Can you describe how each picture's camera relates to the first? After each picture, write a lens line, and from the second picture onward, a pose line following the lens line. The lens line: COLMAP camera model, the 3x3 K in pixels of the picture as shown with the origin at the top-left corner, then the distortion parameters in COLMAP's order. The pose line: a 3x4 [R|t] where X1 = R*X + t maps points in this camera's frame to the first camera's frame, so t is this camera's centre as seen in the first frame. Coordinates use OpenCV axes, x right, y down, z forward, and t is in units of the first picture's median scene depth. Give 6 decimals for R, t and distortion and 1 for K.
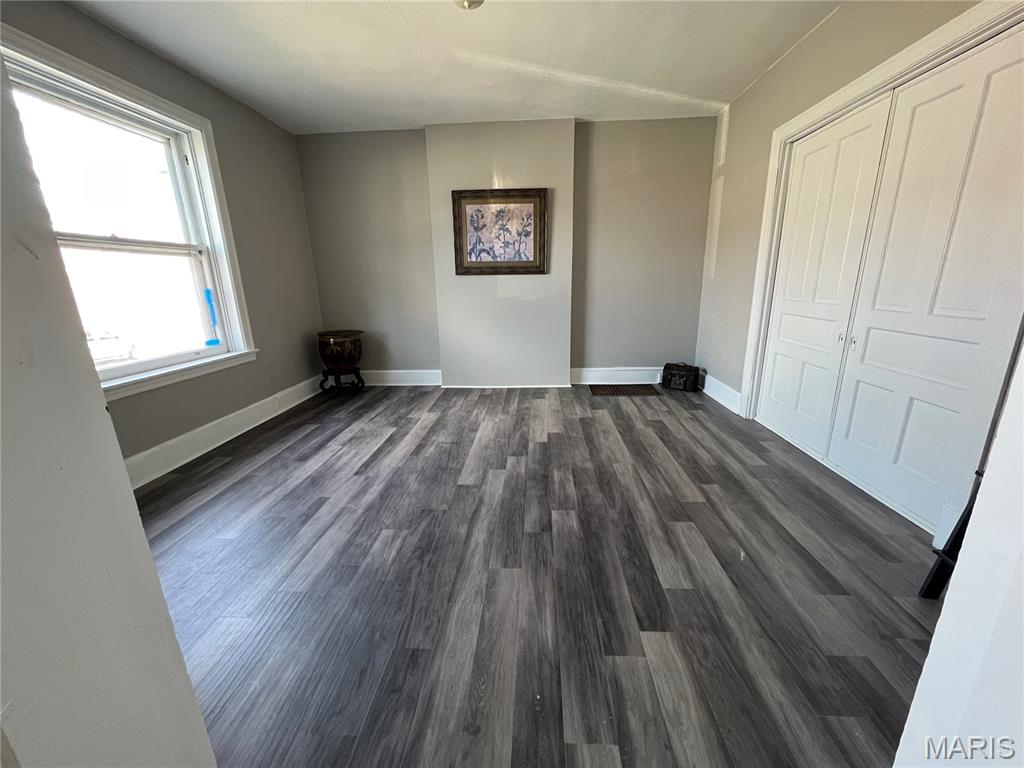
lens RADIAL K [[409.9, 0, 515.9], [0, 409.9, 388.7], [0, 0, 1]] dist [0.001517, -0.000578]
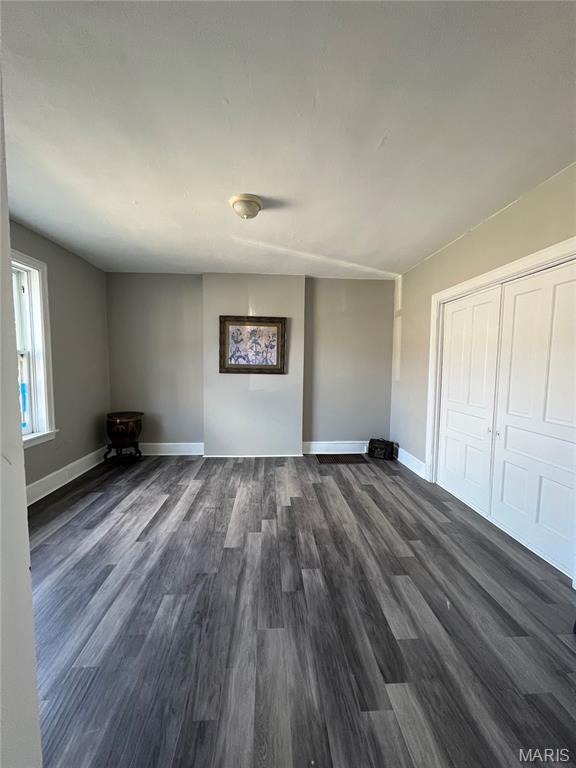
lens RADIAL K [[307.4, 0, 288.2], [0, 307.4, 385.7], [0, 0, 1]] dist [0.001517, -0.000578]
pose [[0.992545, 0.022579, 0.119772, -0.068297], [0.000668, 0.981668, -0.190598, -0.068797], [-0.121880, 0.189257, 0.974334, -0.030101]]
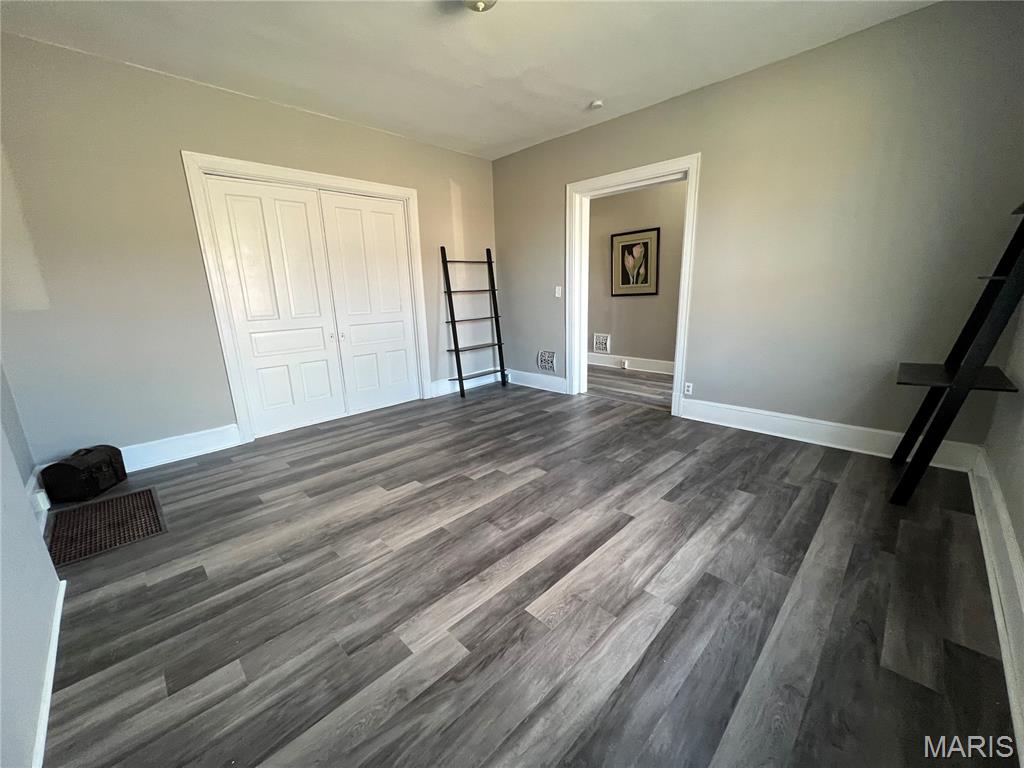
lens RADIAL K [[409.9, 0, 512.7], [0, 409.9, 387.0], [0, 0, 1]] dist [0.001517, -0.000578]
pose [[-0.746530, -0.112435, 0.655783, -0.731167], [0.217947, 0.889917, 0.400683, -0.408545], [-0.628643, 0.442048, -0.639845, 1.580096]]
